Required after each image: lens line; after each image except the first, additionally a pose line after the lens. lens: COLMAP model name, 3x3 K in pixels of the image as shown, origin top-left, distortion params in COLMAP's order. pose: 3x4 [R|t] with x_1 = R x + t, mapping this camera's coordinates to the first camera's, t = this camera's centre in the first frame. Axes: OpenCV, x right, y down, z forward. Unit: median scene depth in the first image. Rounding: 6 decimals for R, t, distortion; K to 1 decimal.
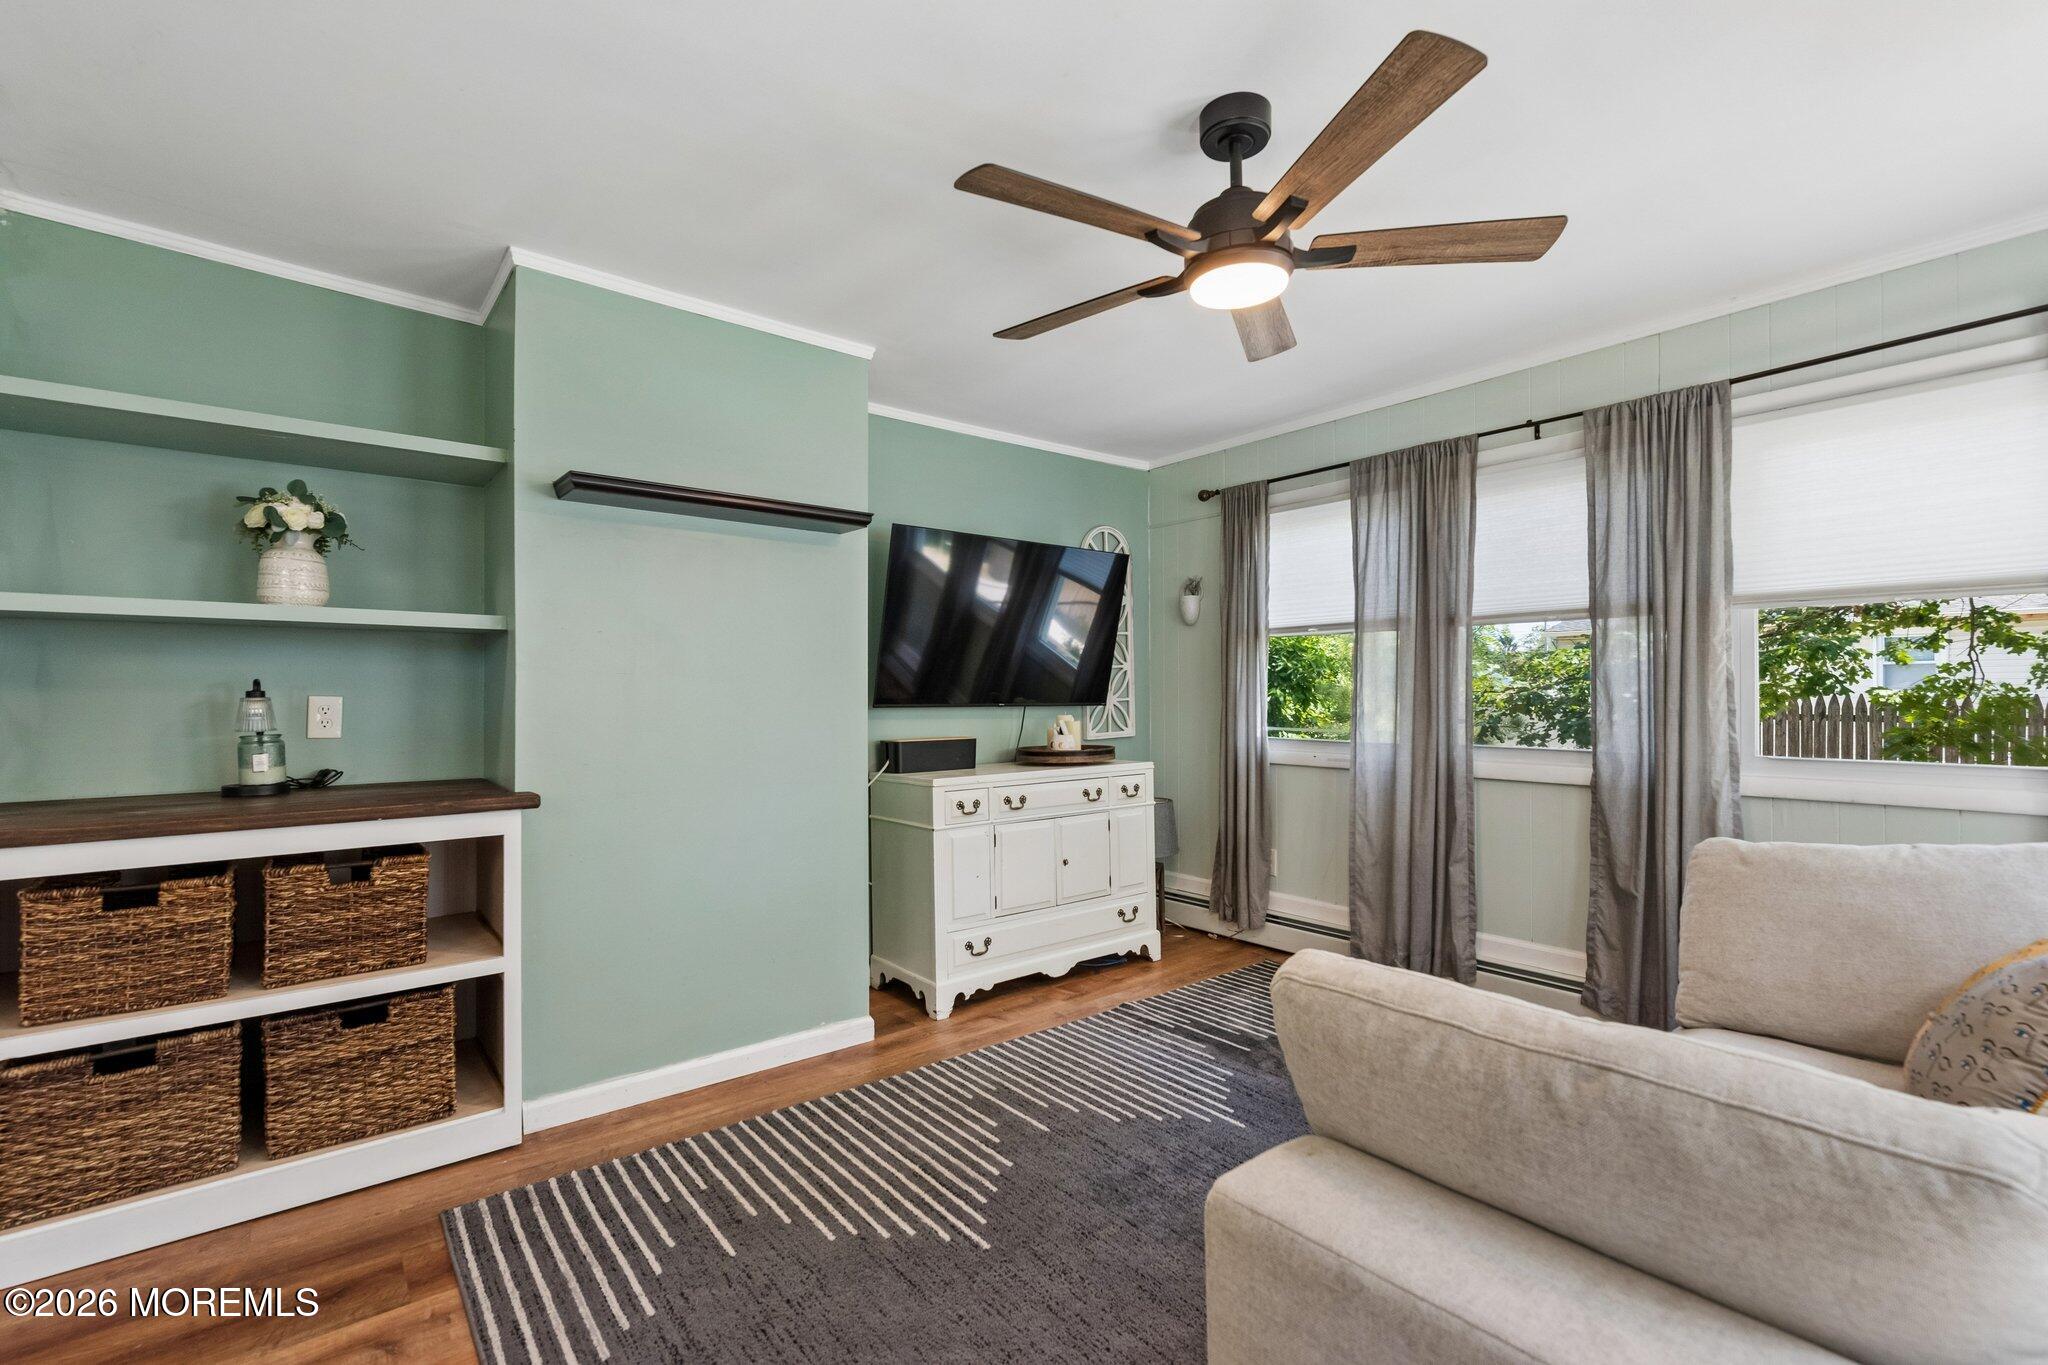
lens RADIAL K [[897.0, 0, 1034.6], [0, 897.0, 690.7], [0, 0, 1]] dist [-0.001033, -0.000141]
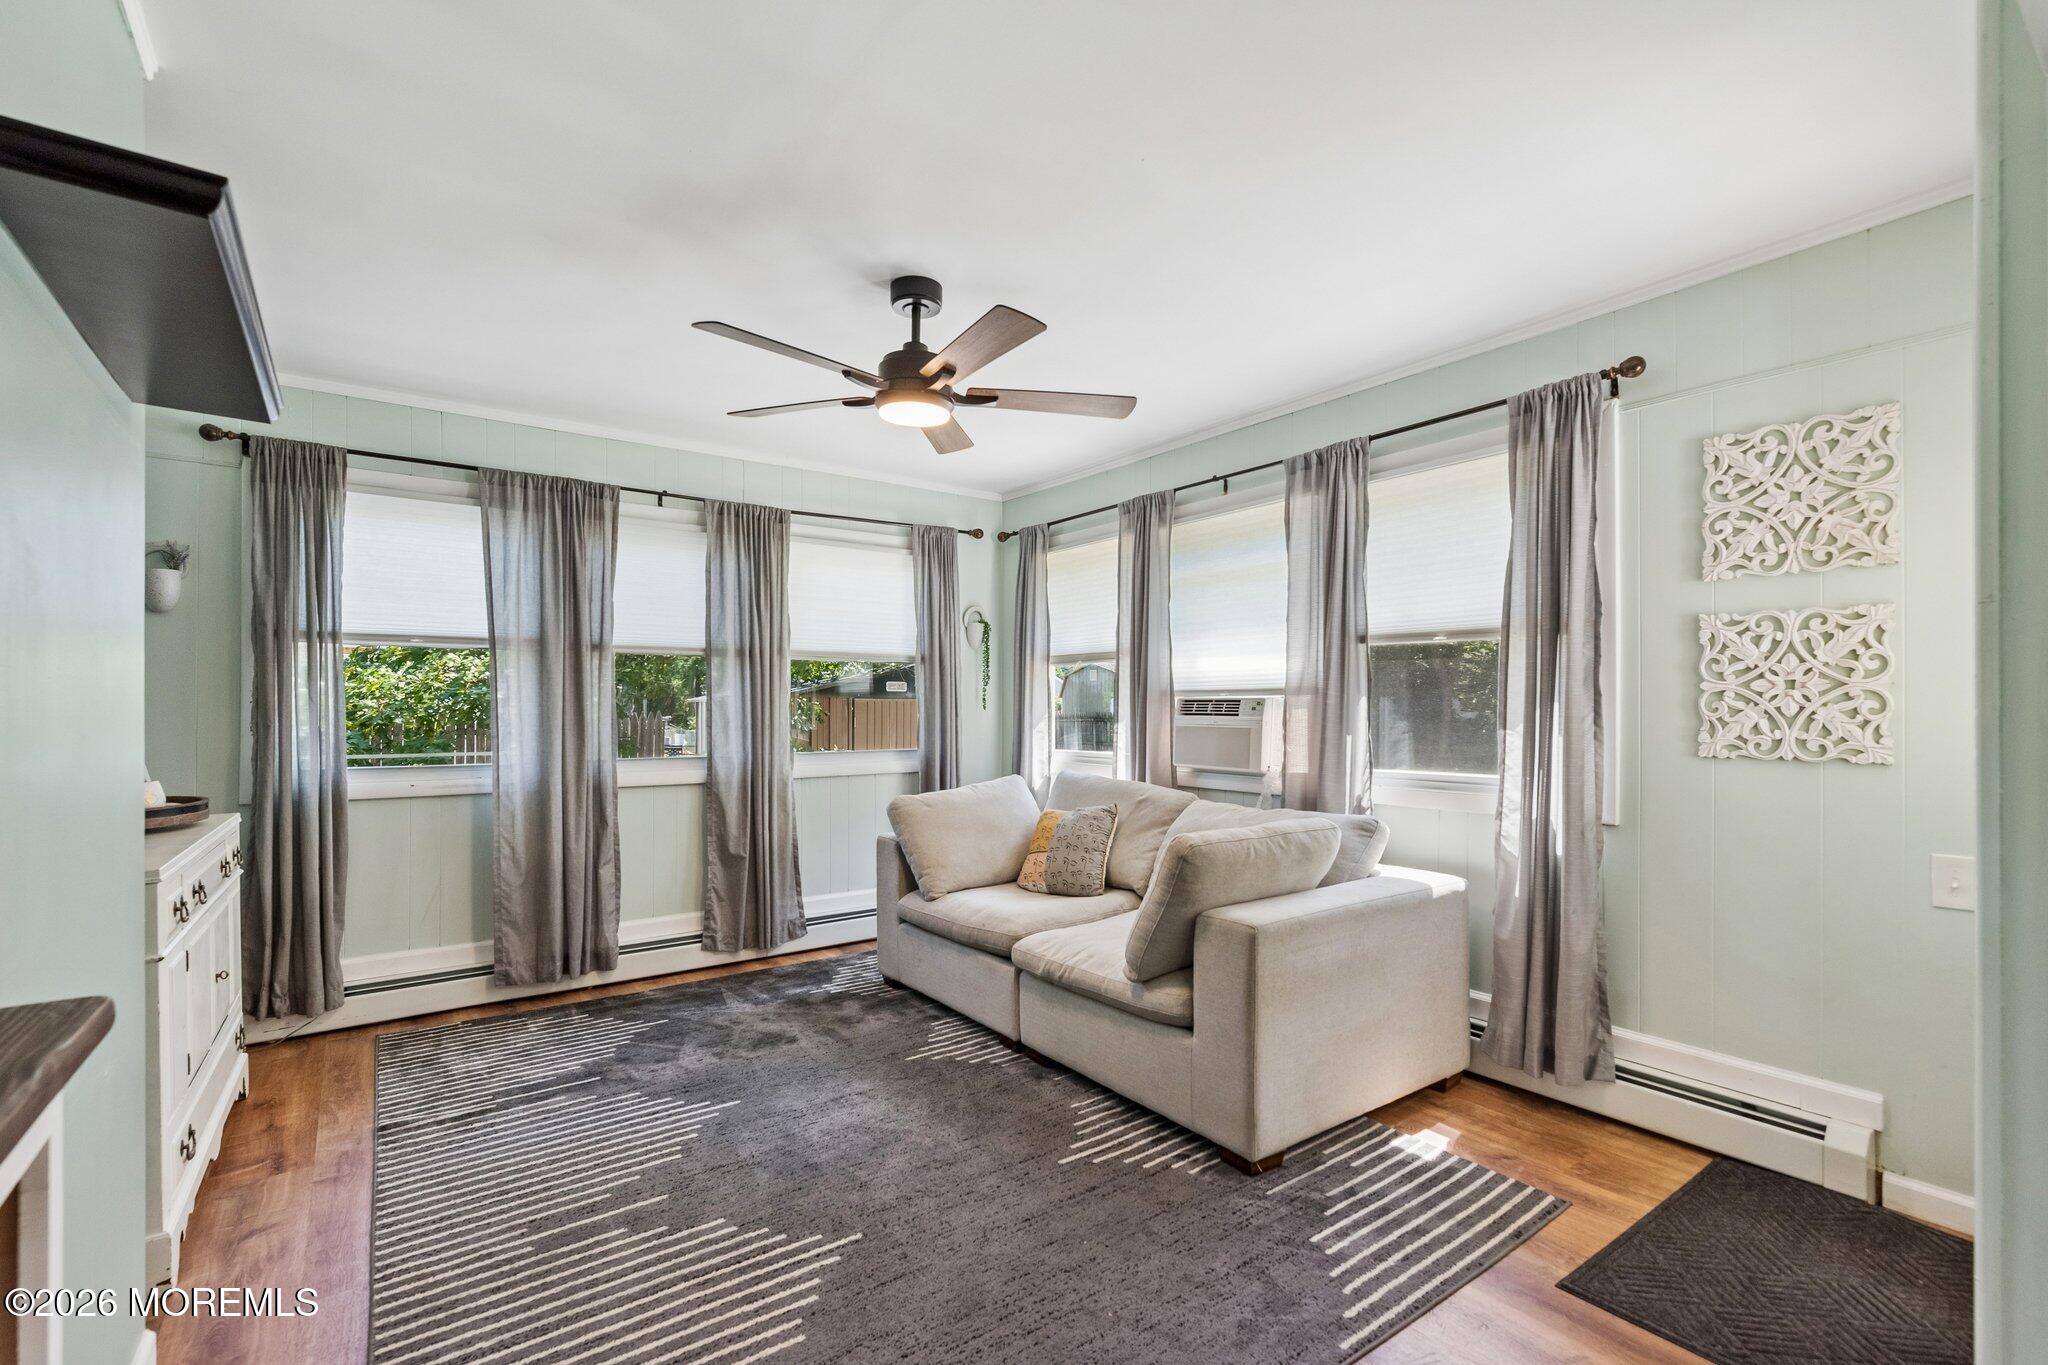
lens RADIAL K [[899.0, 0, 1022.5], [0, 899.0, 705.3], [0, 0, 1]] dist [-0.000589, -0.000252]
pose [[0.054978, 0.007582, 0.998459, -0.654680], [-0.002534, 0.999969, -0.007454, 0.000405], [-0.998484, -0.002120, 0.054996, 0.442893]]
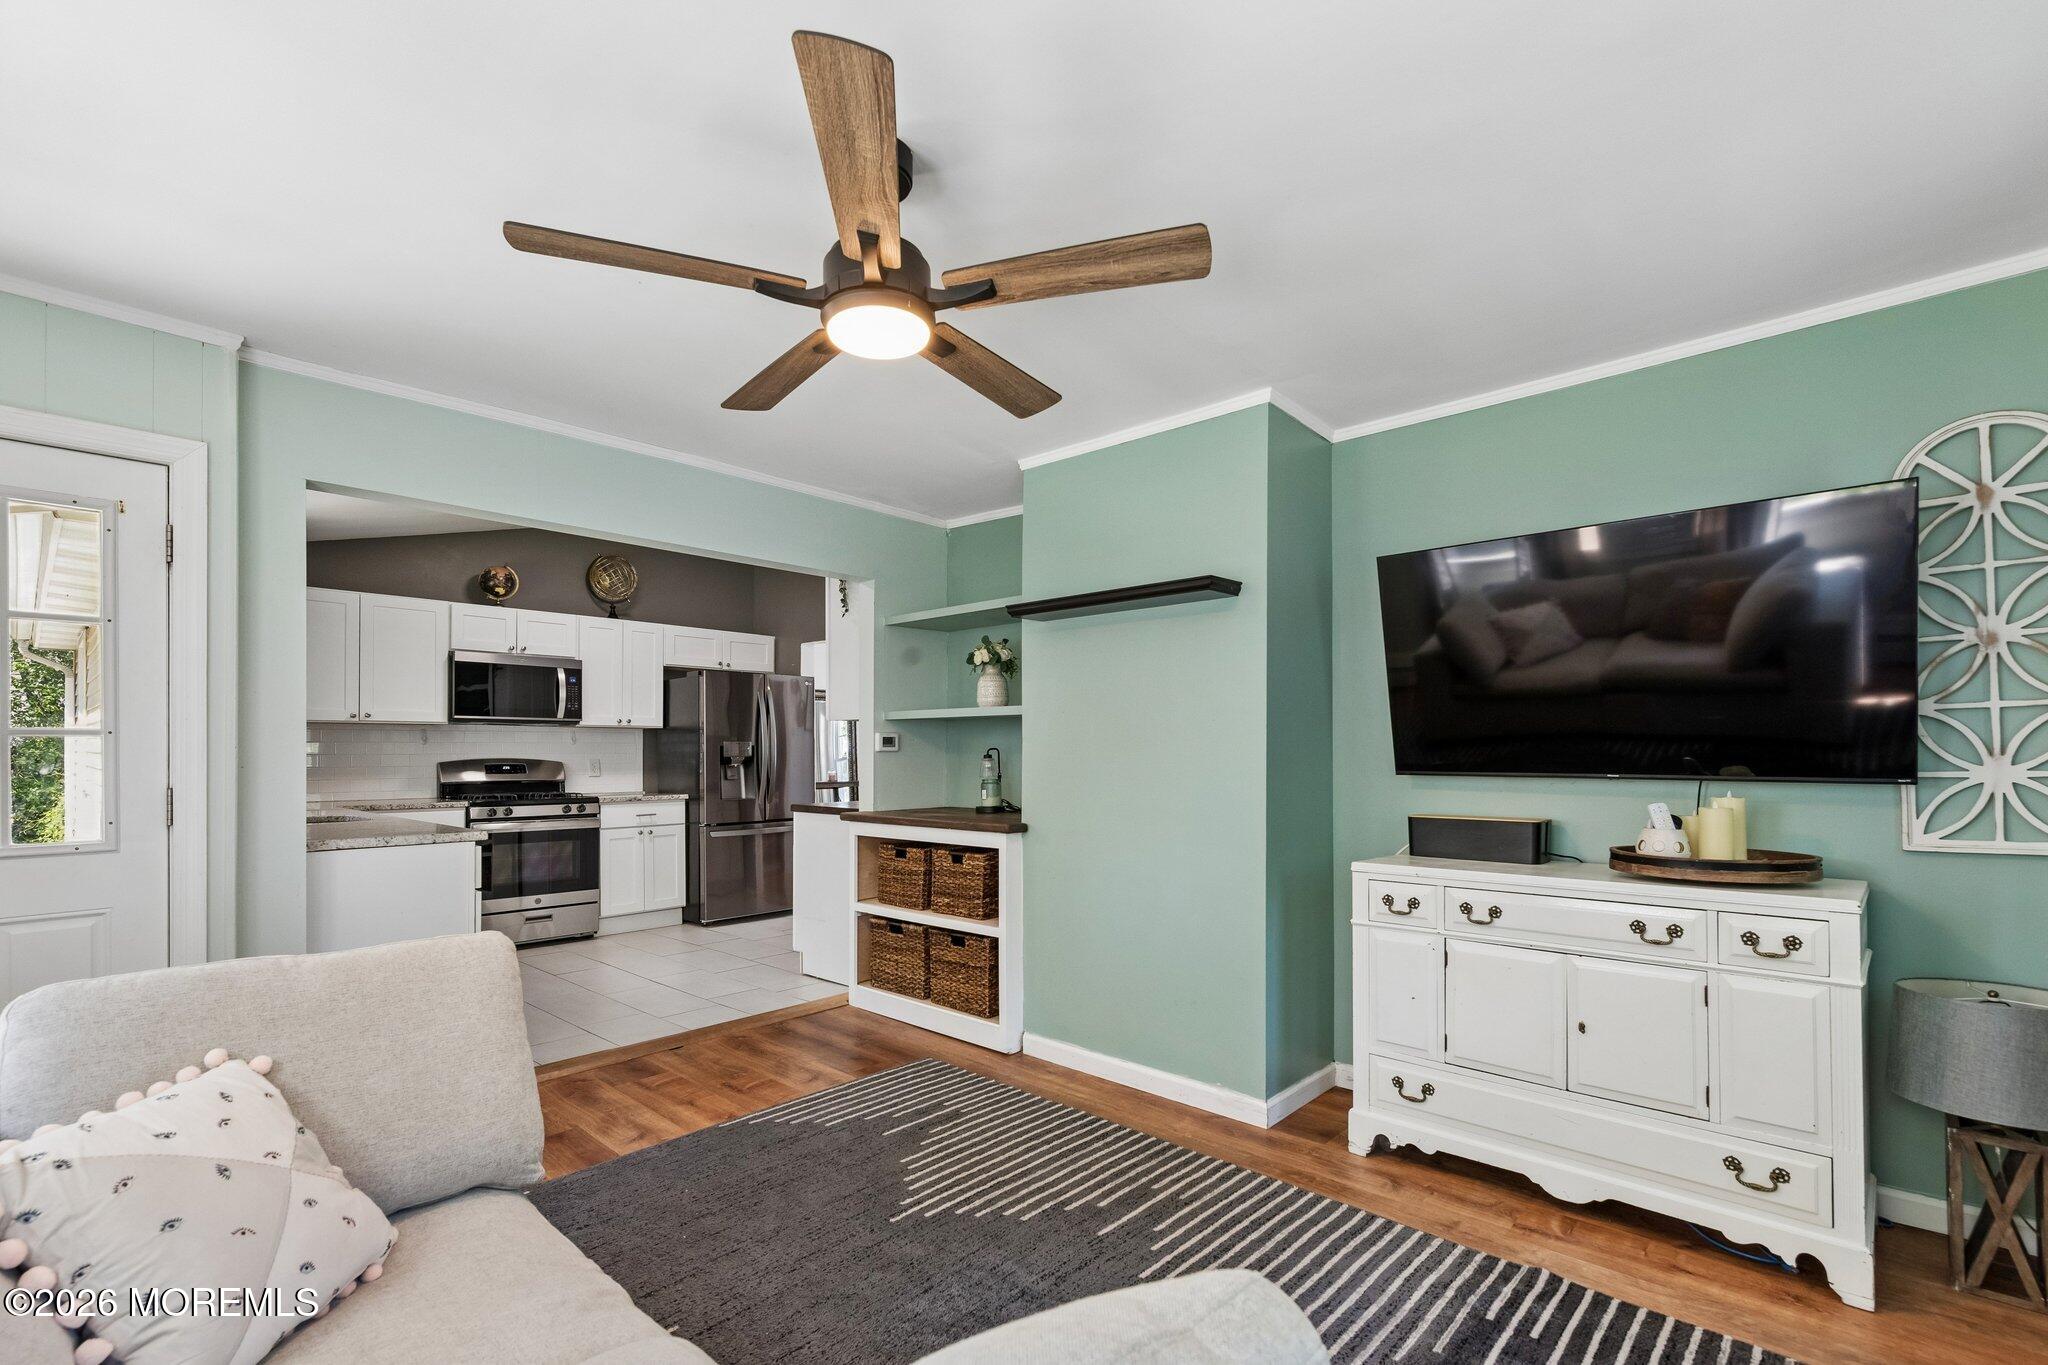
lens RADIAL K [[905.8, 0, 1027.9], [0, 905.8, 750.0], [0, 0, 1]] dist [0.000563, 0.000063]
pose [[0.146137, -0.001696, -0.989263, 0.691001], [0.002632, 0.999996, -0.001326, -0.004593], [0.989261, -0.002410, 0.146141, 0.591835]]
